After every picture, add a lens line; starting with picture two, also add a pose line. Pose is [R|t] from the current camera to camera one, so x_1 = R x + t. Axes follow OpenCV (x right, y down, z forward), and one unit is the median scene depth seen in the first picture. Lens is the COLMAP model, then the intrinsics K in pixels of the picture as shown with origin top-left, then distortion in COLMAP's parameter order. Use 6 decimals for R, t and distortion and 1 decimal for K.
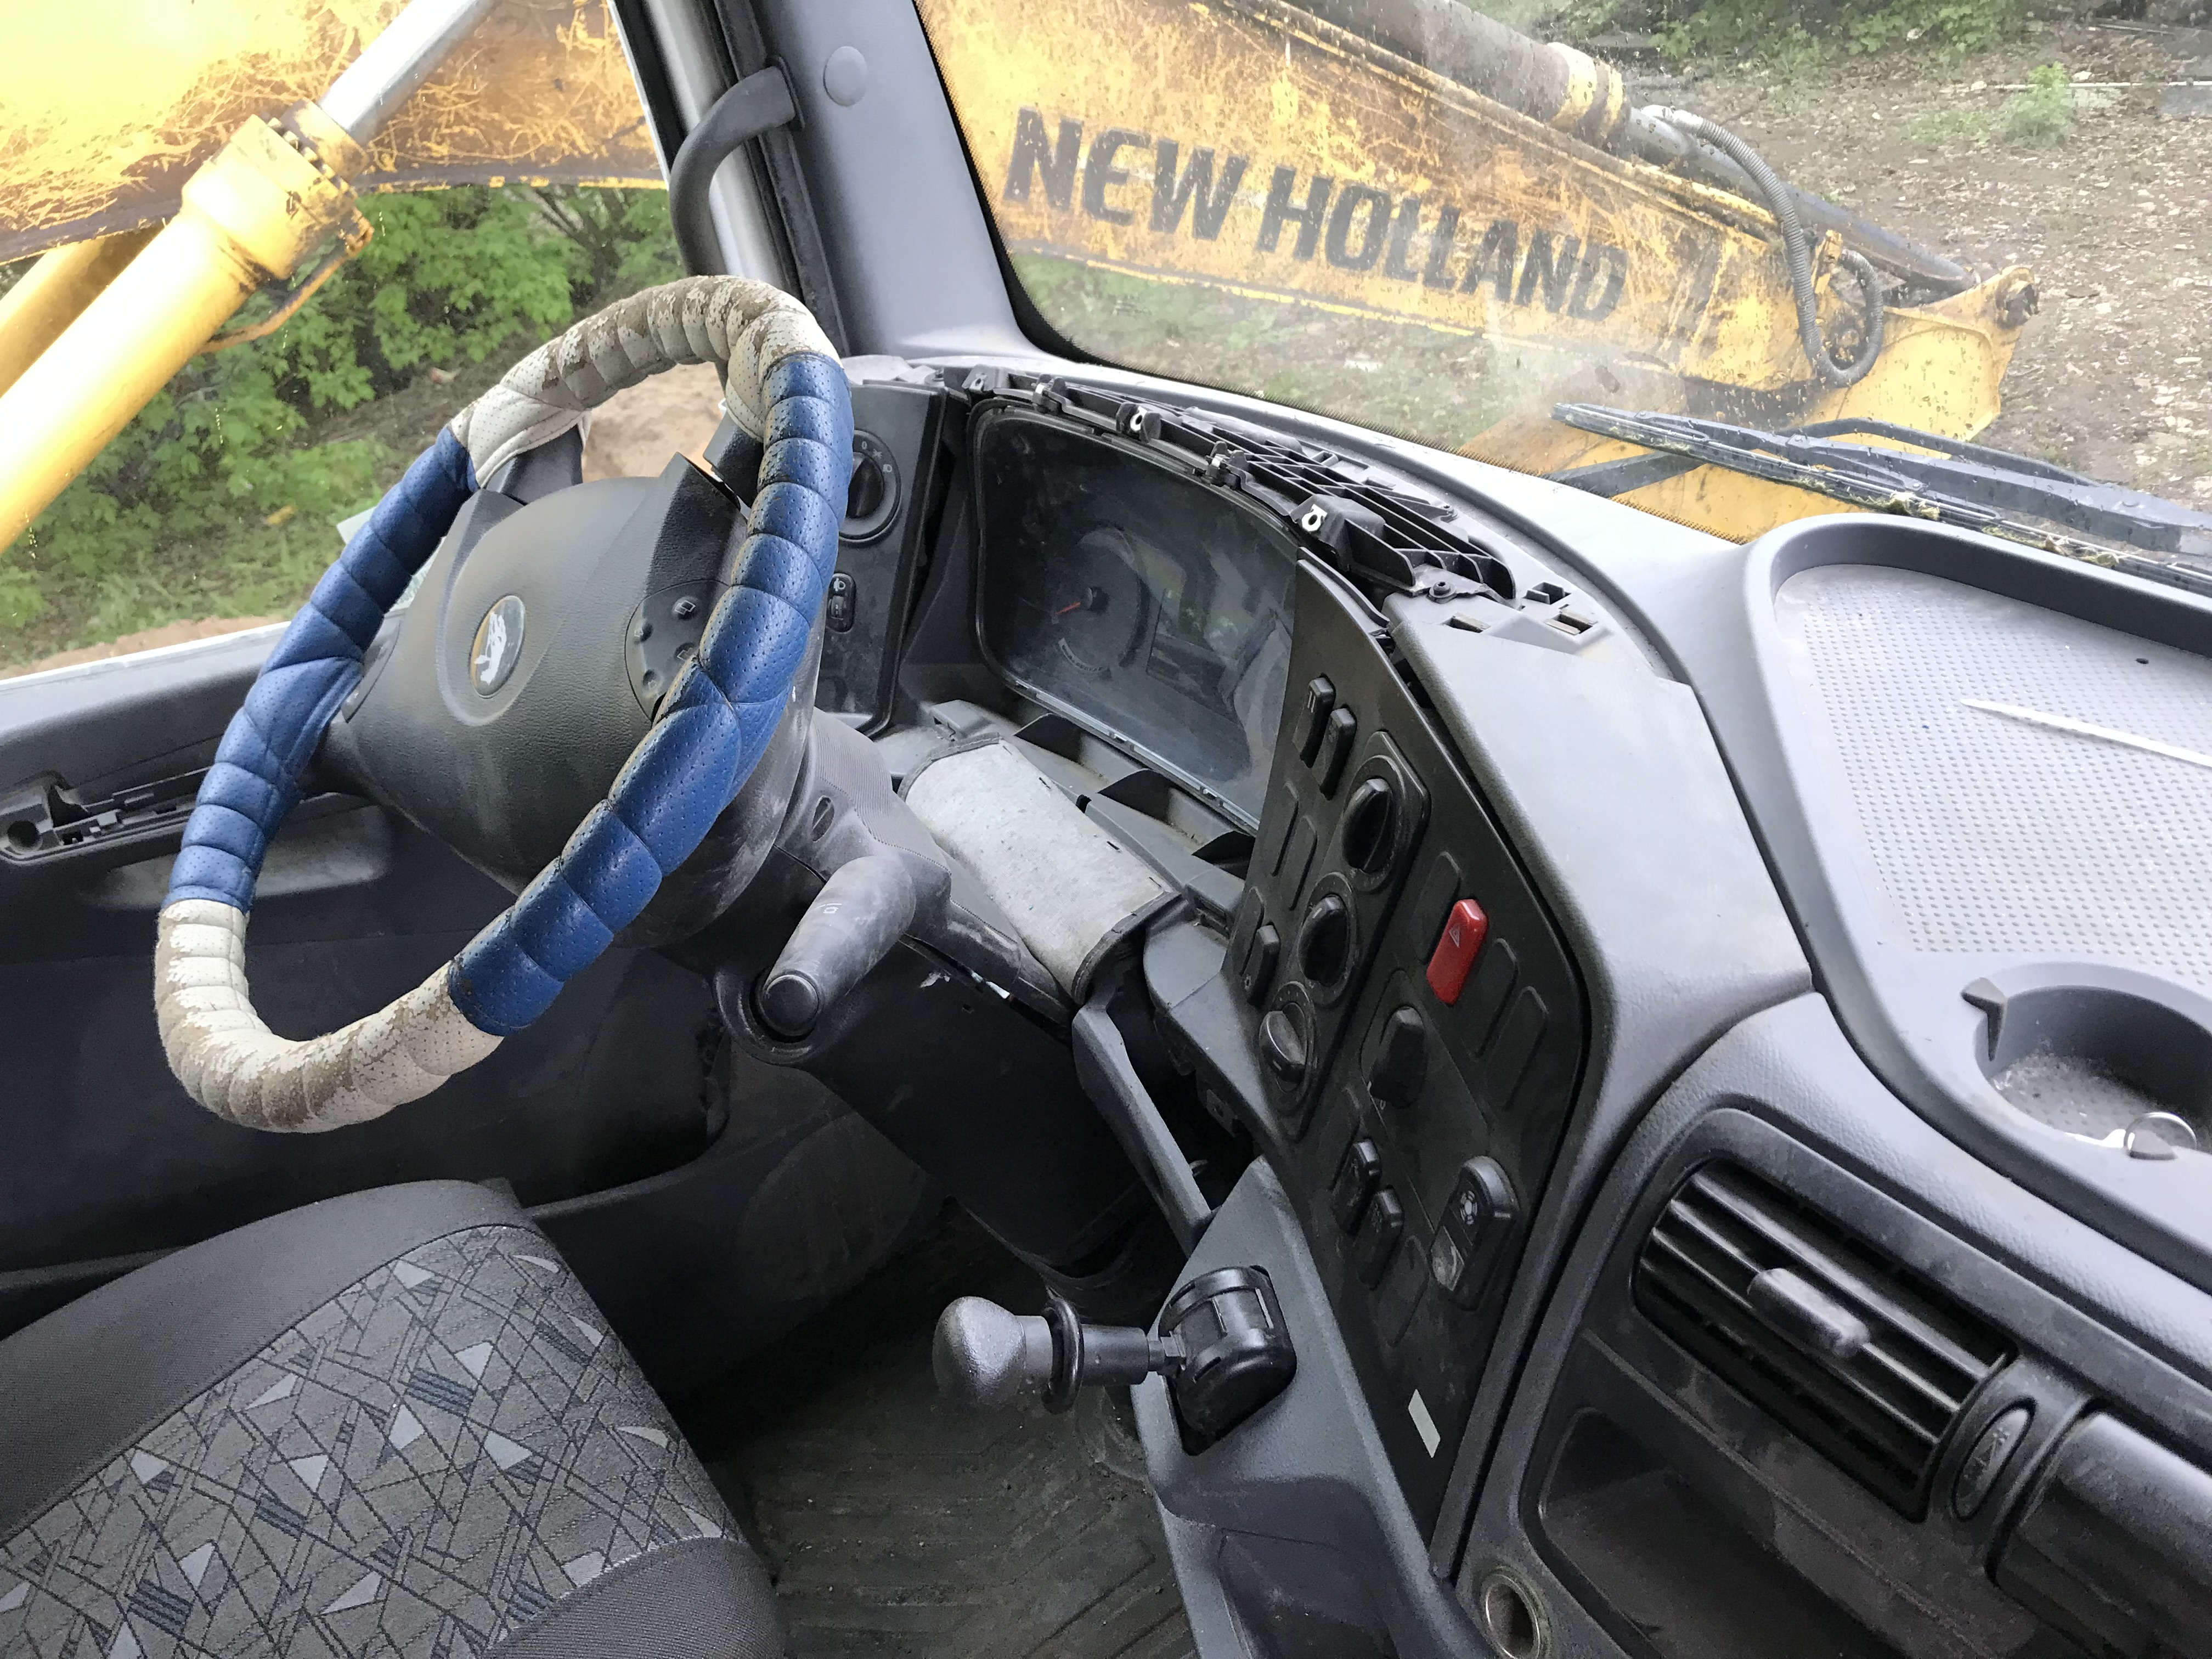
lens RADIAL K [[1772.7, 0, 1106.0], [0, 1772.7, 829.5], [0, 0, 1]] dist [0.054019, 0.001856]
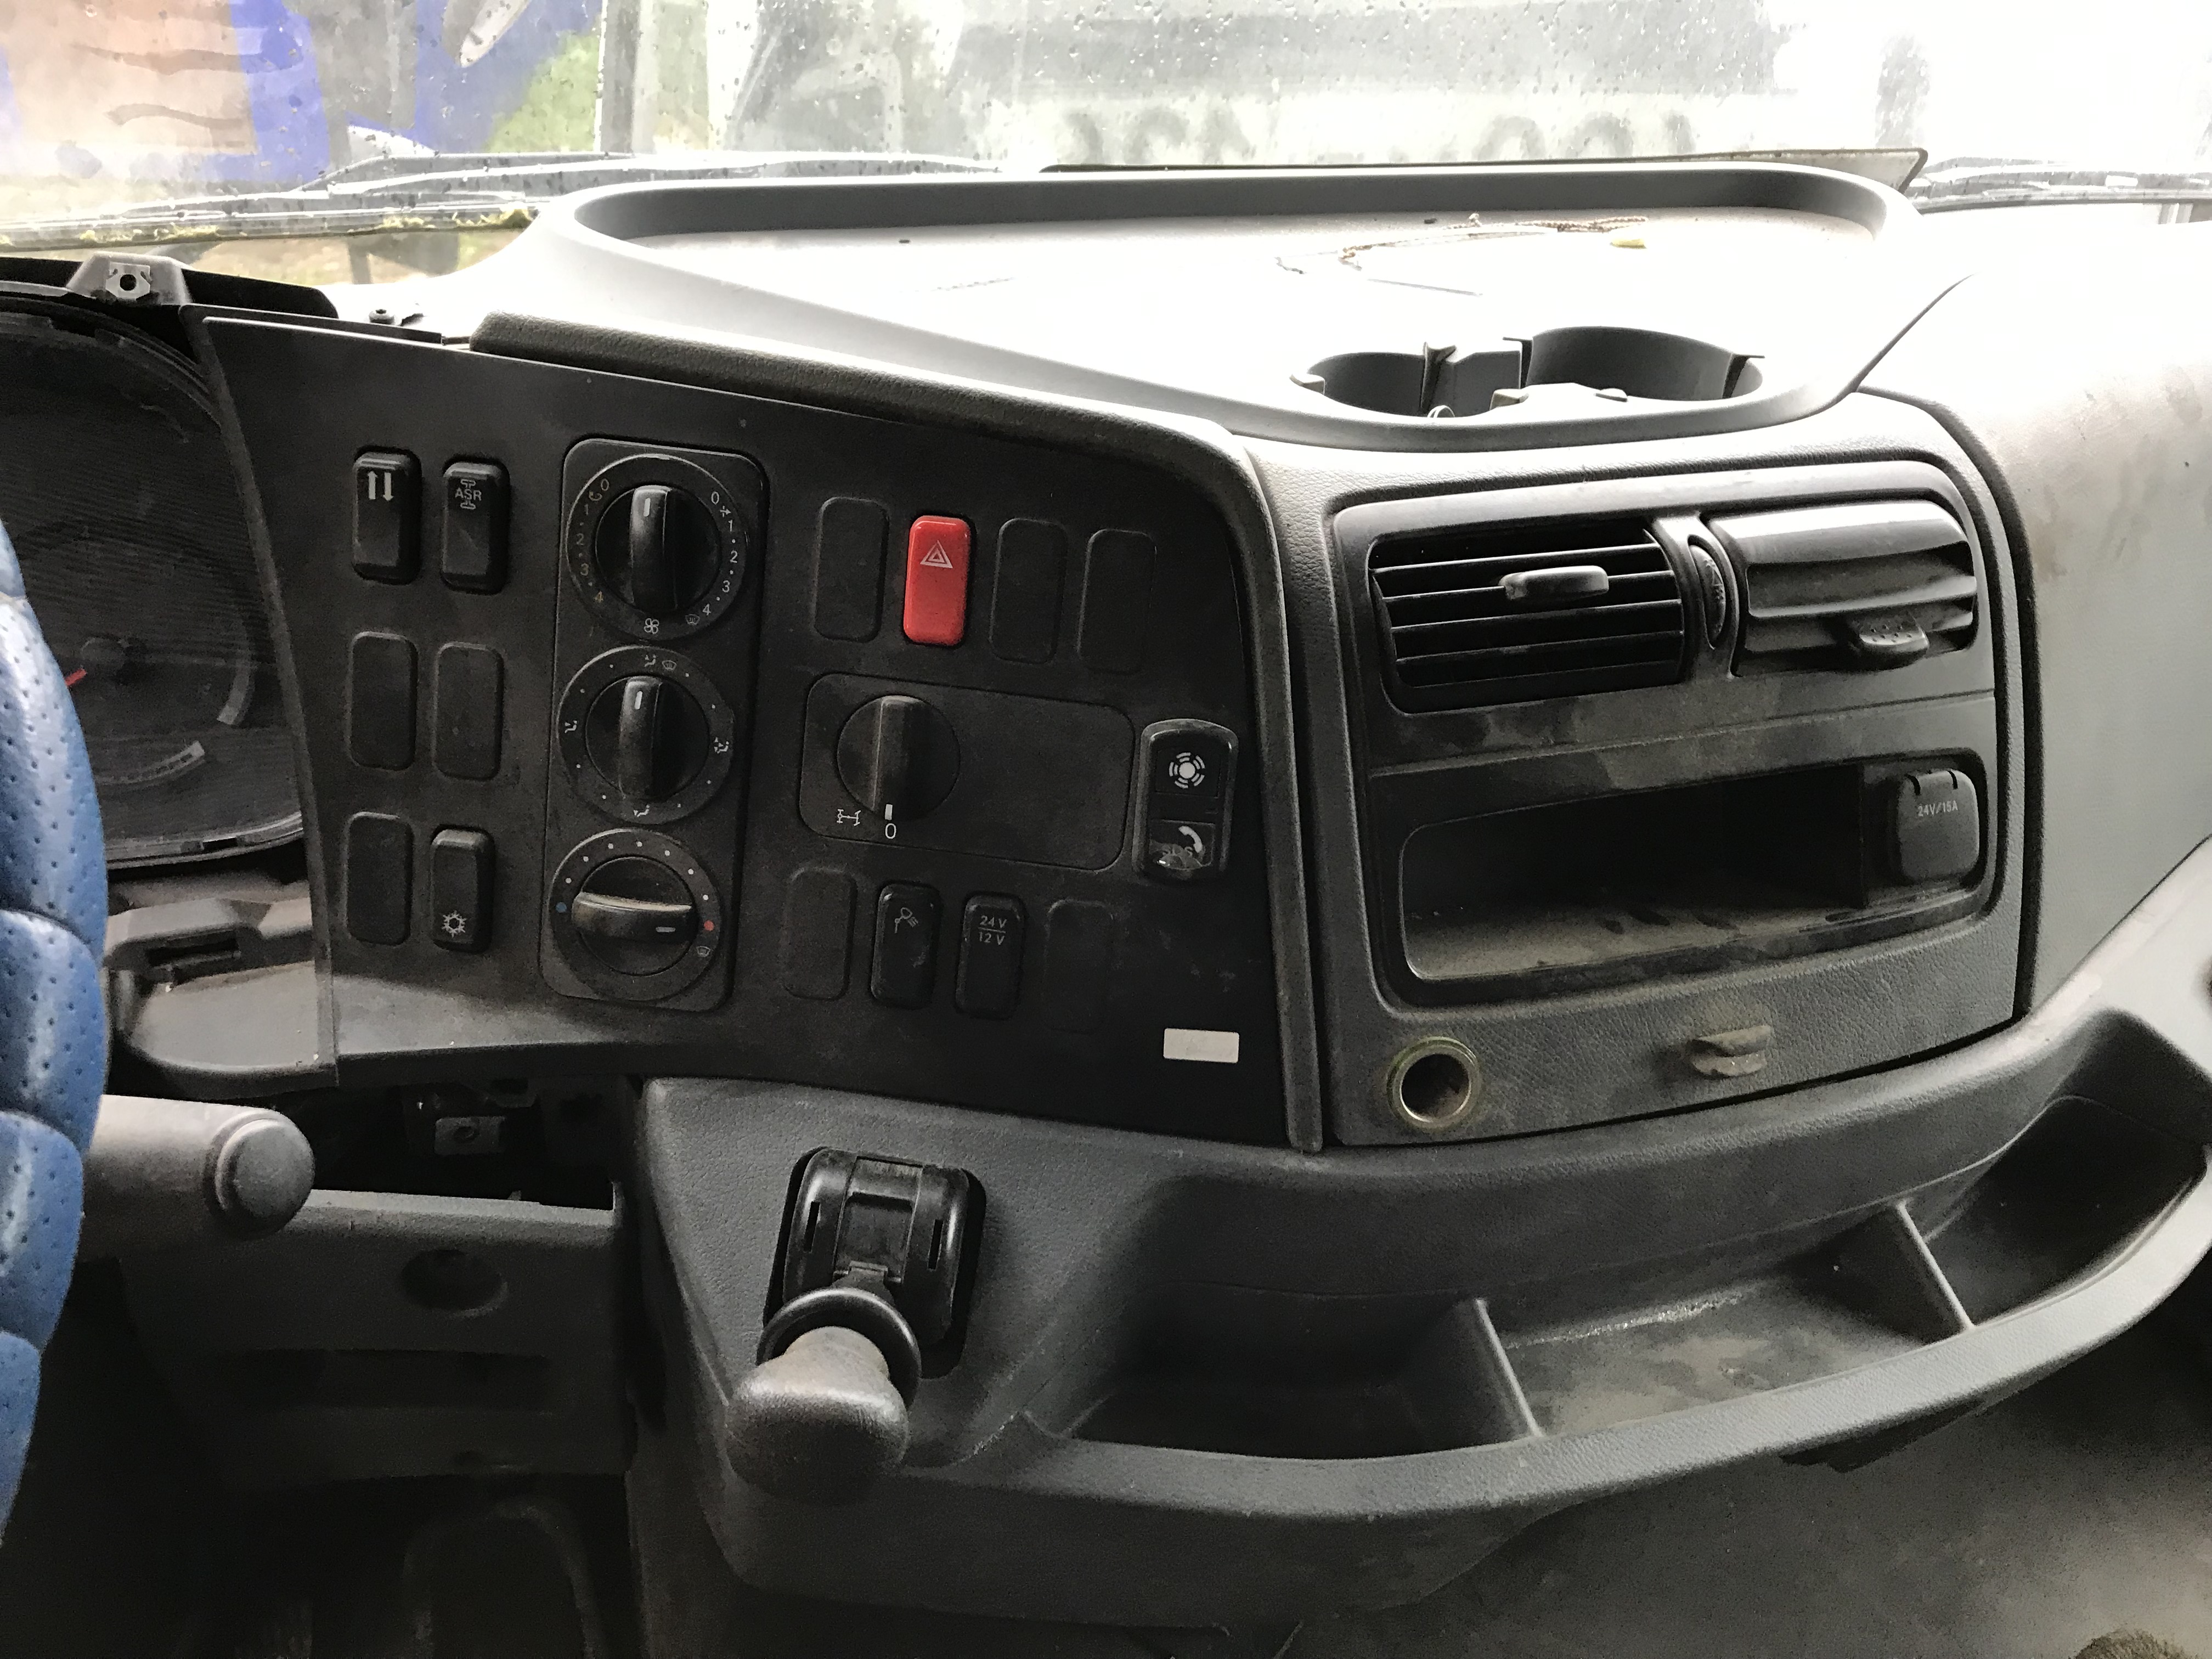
lens RADIAL K [[1772.7, 0, 1106.0], [0, 1772.7, 829.5], [0, 0, 1]] dist [0.054019, 0.001856]
pose [[0.340591, -0.427403, 0.837451, -0.490664], [0.462143, 0.851782, 0.246763, 0.000608], [-0.818793, 0.302977, 0.487630, 0.530950]]
